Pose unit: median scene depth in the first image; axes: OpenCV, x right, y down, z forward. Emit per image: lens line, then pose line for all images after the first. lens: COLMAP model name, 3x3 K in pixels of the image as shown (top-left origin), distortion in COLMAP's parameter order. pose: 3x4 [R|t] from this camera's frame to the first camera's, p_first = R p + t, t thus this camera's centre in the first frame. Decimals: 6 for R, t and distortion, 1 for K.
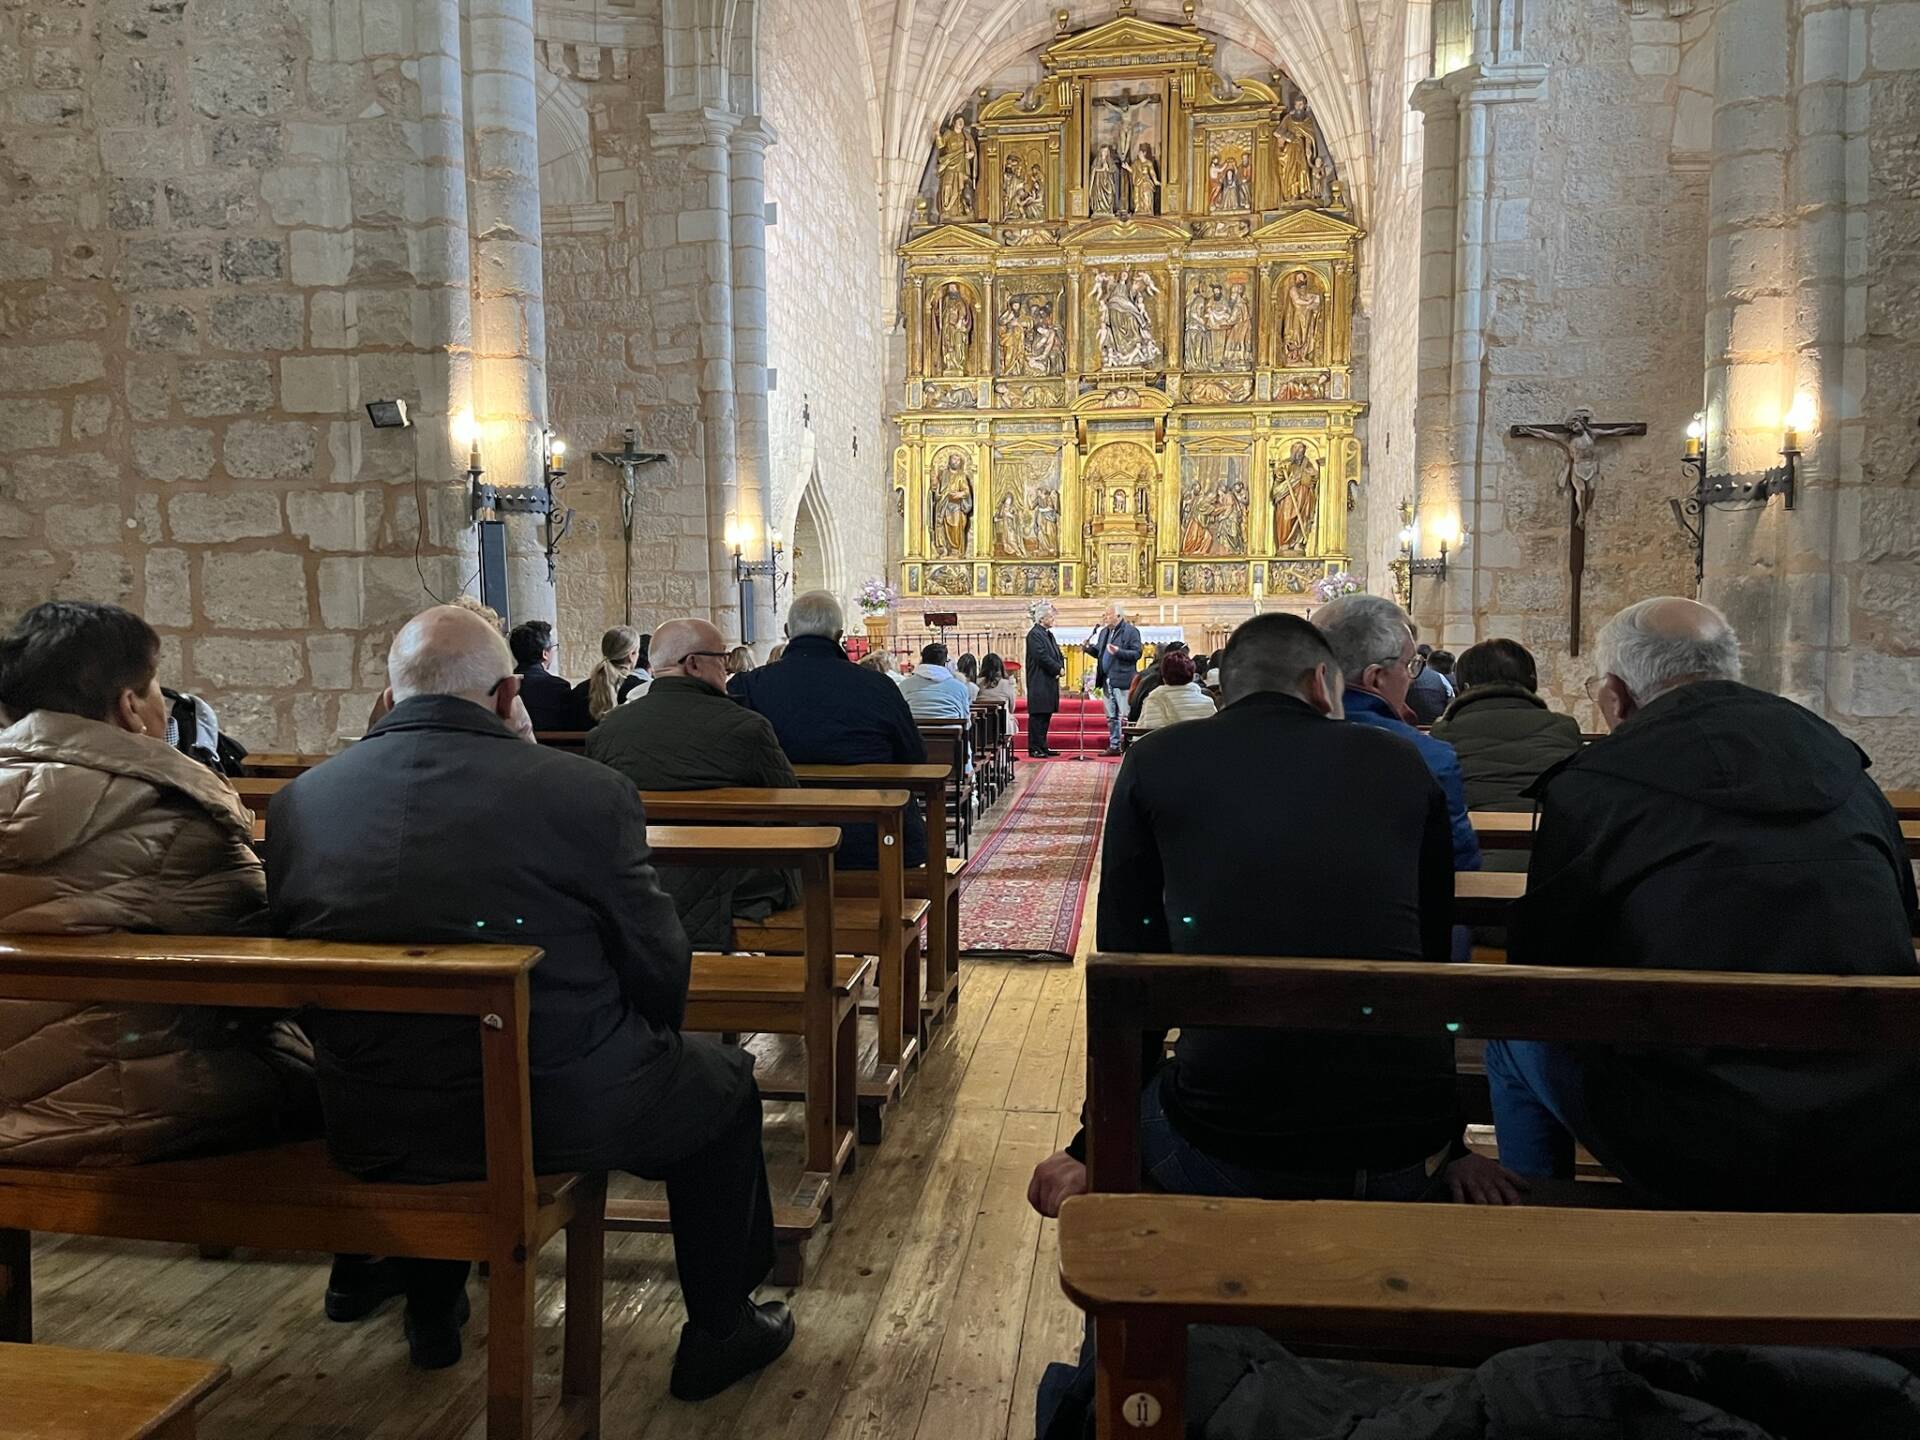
lens RADIAL K [[1405.5, 0, 960.0], [0, 1405.5, 720.0], [0, 0, 1]] dist [0.058513, -0.087426]
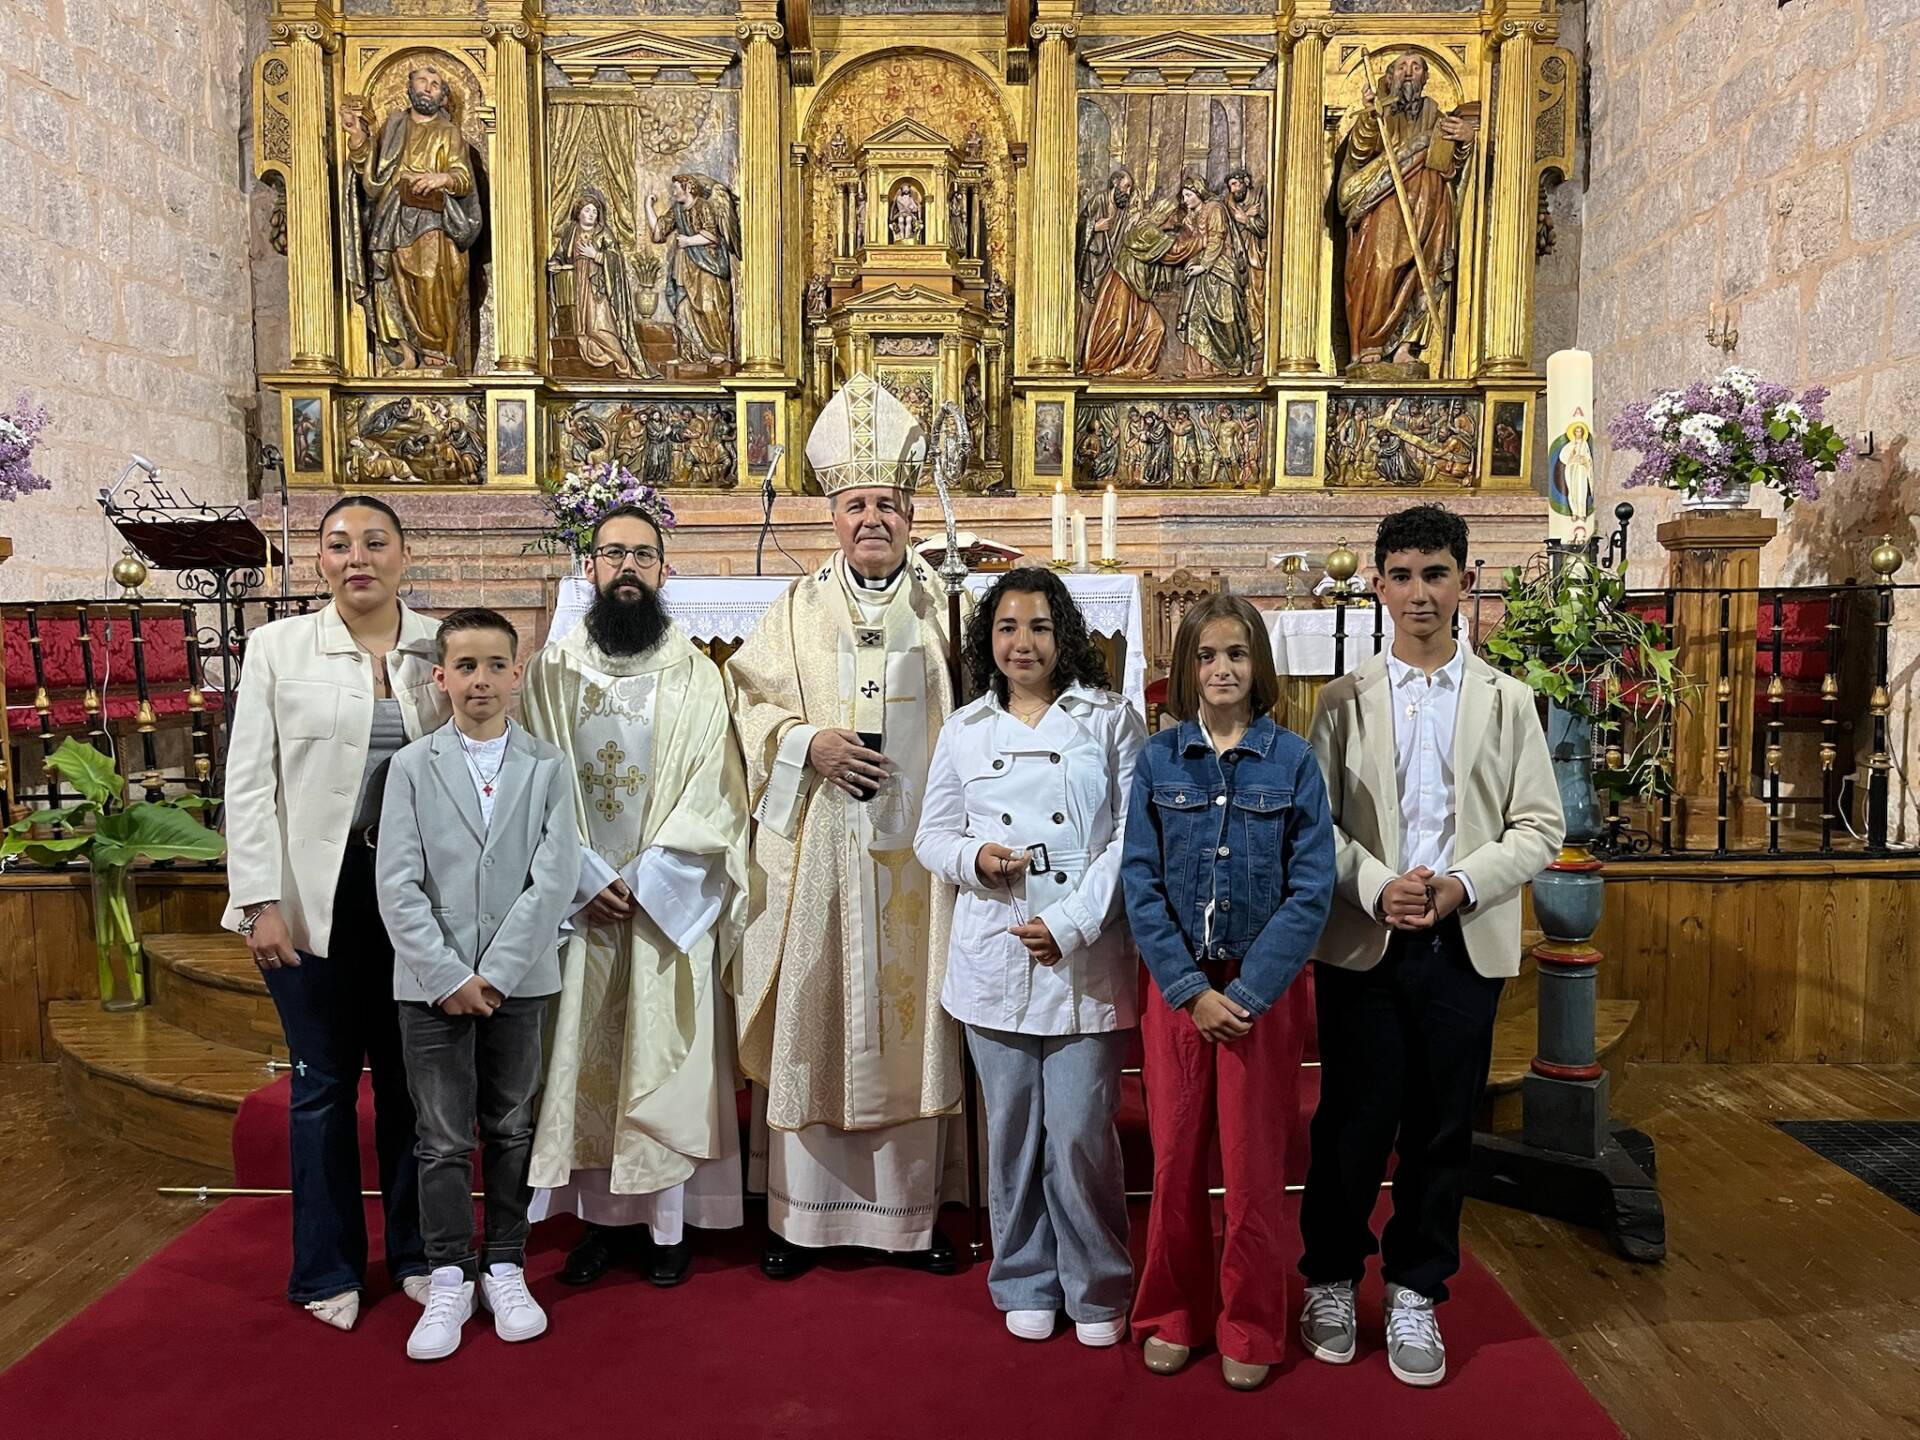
lens RADIAL K [[1405.5, 0, 960.0], [0, 1405.5, 720.0], [0, 0, 1]] dist [0.058513, -0.087426]
pose [[0.988244, -0.014196, 0.152225, 0.071022], [0.007454, 0.998969, 0.044771, -0.046242], [-0.152704, -0.043110, 0.987331, 0.645254]]
